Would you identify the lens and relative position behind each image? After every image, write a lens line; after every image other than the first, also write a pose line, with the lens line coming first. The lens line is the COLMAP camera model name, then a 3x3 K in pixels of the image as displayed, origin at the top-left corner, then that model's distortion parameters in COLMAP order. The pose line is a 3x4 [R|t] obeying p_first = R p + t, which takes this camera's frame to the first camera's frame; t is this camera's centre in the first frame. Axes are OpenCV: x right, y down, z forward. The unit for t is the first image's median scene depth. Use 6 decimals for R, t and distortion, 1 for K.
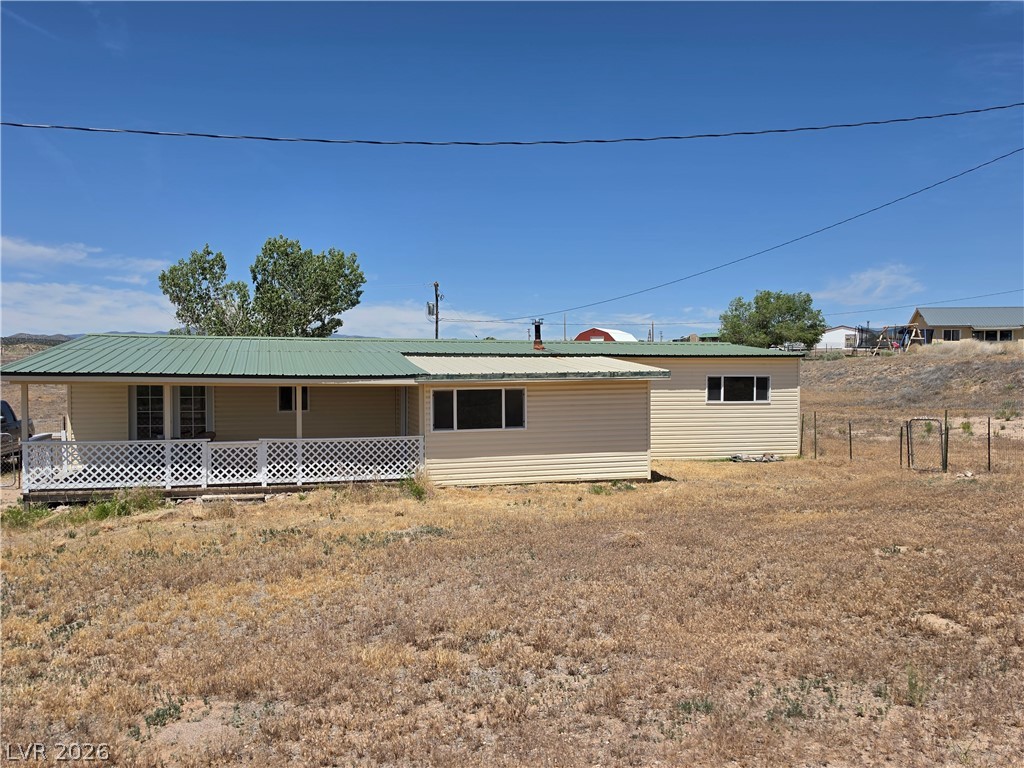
lens RADIAL K [[803.2, 0, 511.7], [0, 803.2, 382.8], [0, 0, 1]] dist [0.102933, -0.002840]
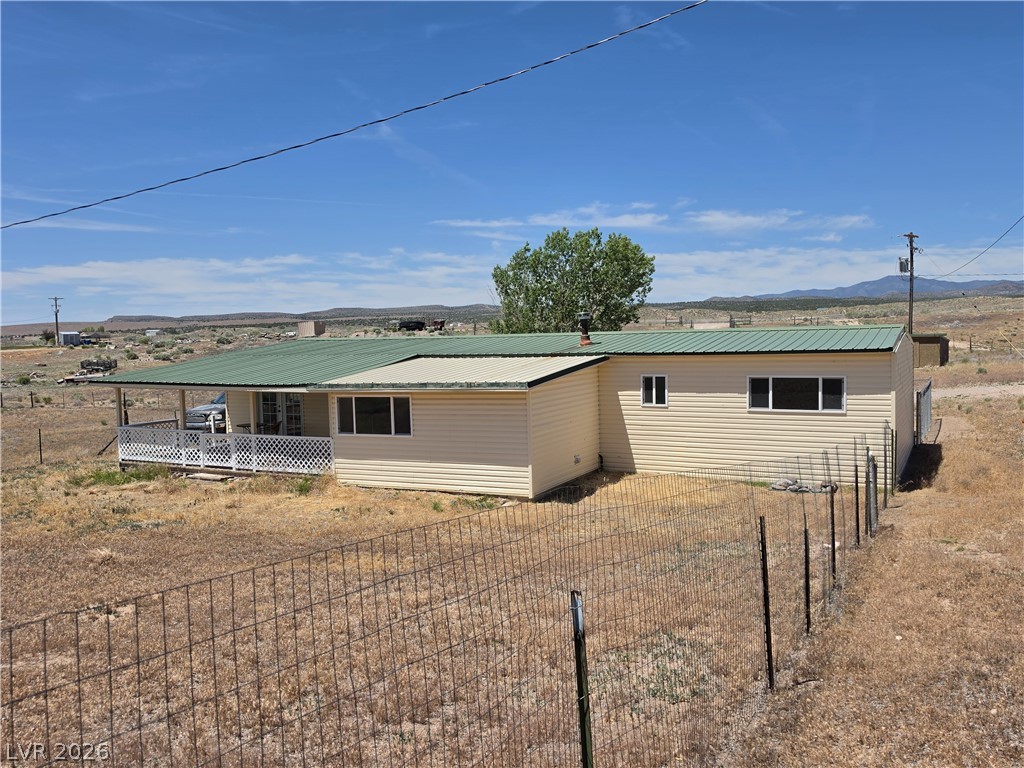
lens RADIAL K [[803.2, 0, 507.5], [0, 803.2, 389.6], [0, 0, 1]] dist [0.102933, -0.002840]
pose [[0.742099, 0.024330, -0.669849, 0.797467], [0.014172, 0.998548, 0.051970, -0.053875], [0.670141, -0.048060, 0.740676, 0.330317]]
